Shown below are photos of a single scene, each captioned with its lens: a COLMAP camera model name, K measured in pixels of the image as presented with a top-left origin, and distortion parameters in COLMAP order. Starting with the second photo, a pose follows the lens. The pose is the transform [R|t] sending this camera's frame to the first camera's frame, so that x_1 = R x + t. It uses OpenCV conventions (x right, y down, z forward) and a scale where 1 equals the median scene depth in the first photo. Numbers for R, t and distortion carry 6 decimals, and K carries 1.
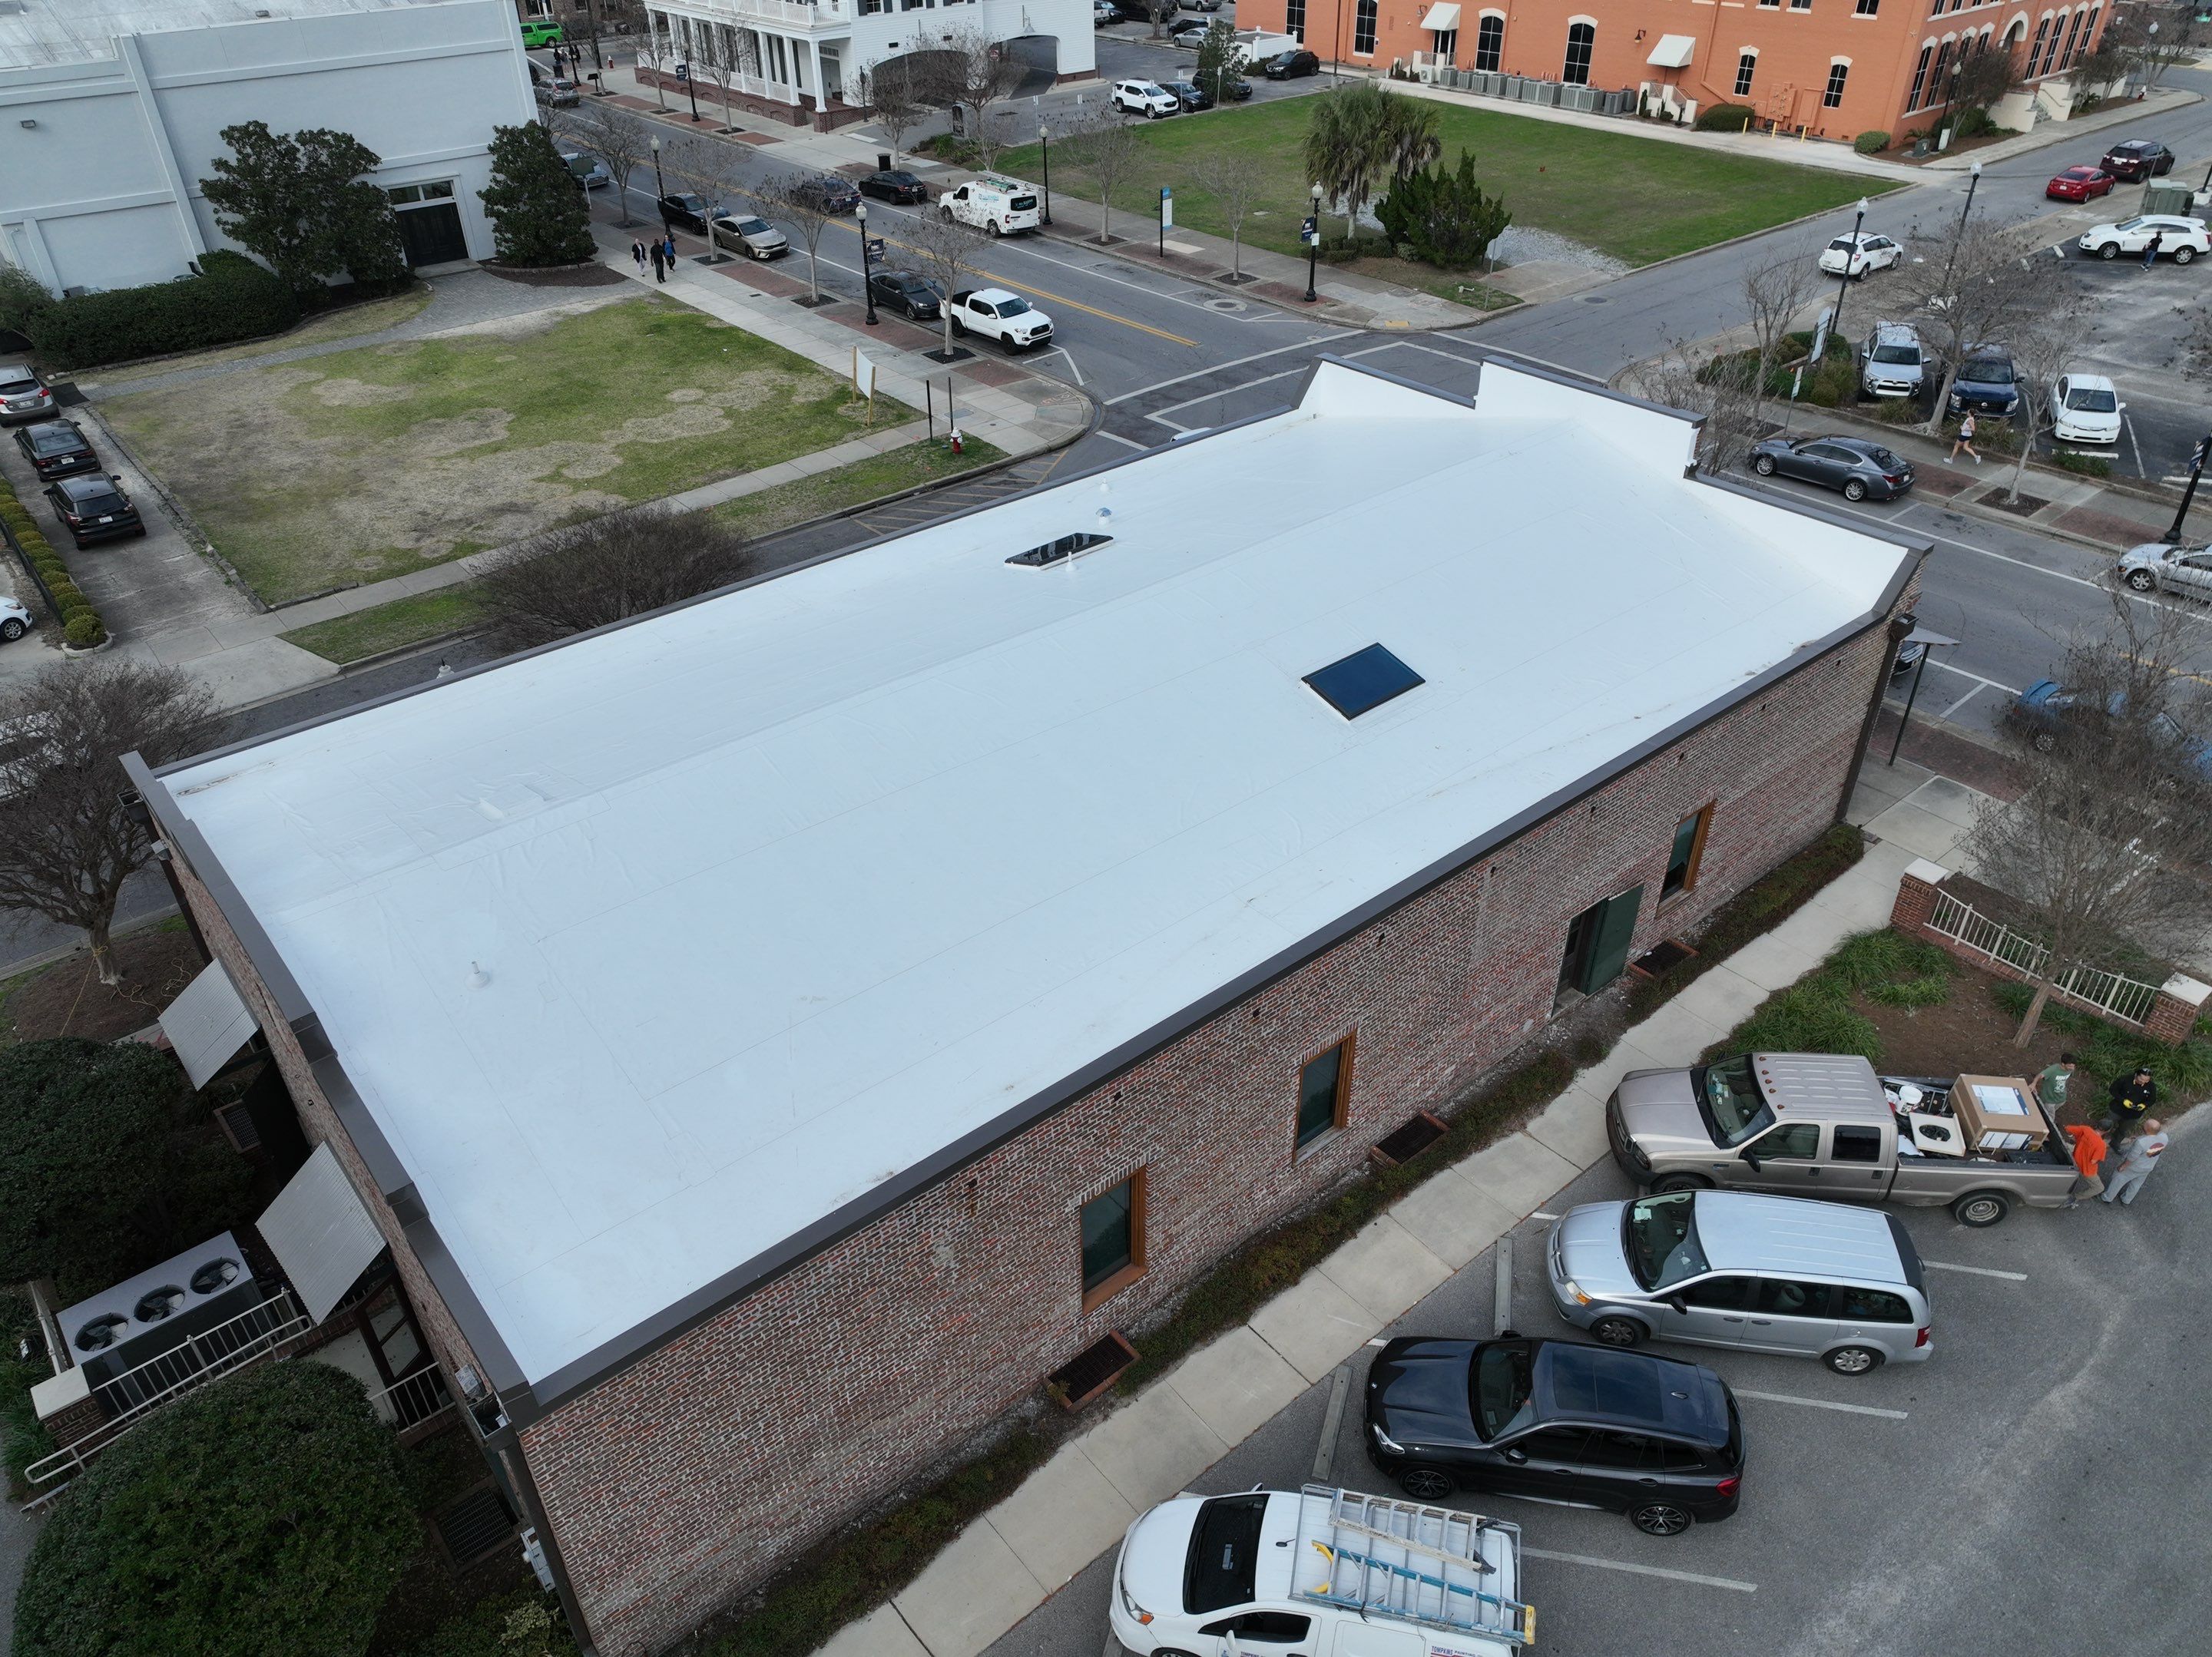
lens RADIAL K [[1562.1, 0, 1101.6], [0, 1562.1, 820.7], [0, 0, 1]] dist [-0.003426, 0.021150]
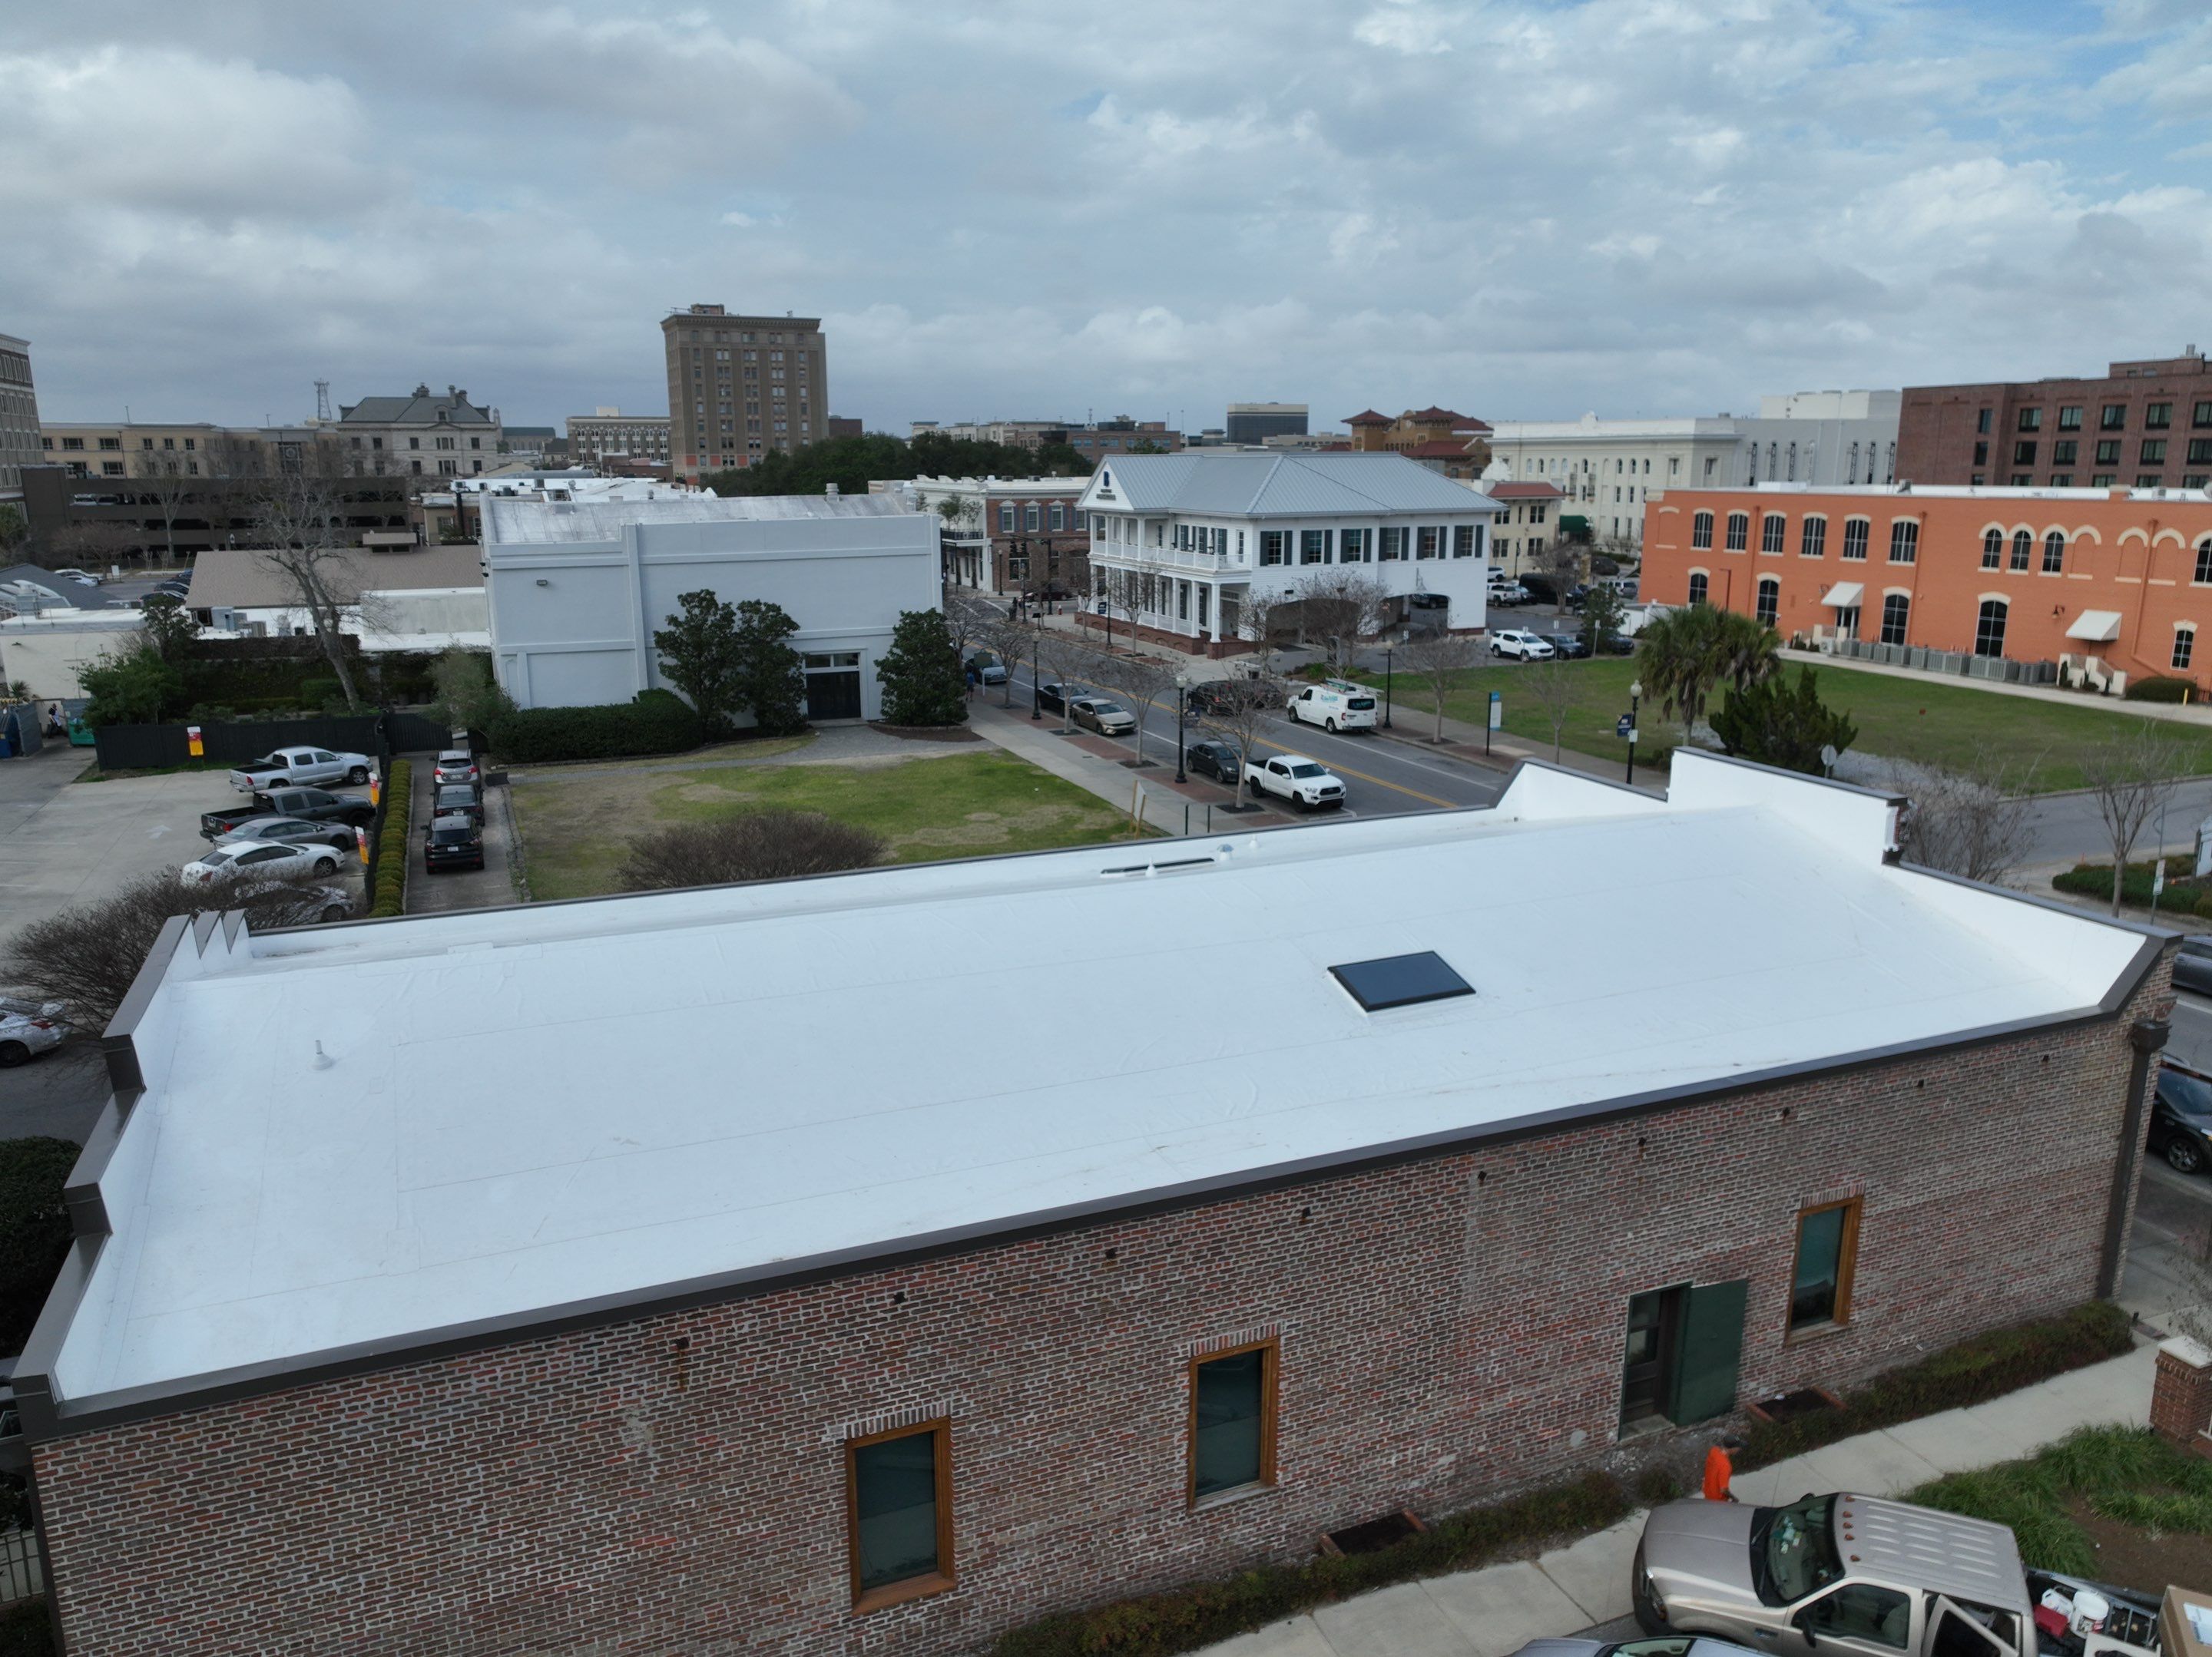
lens RADIAL K [[1565.9, 0, 1106.0], [0, 1565.9, 828.5], [0, 0, 1]] dist [0.006253, 0.005511]
pose [[0.954829, 0.077626, -0.286837, 0.107821], [-0.174141, 0.928329, -0.328450, 0.063381], [0.240783, 0.363564, 0.899914, 0.054863]]
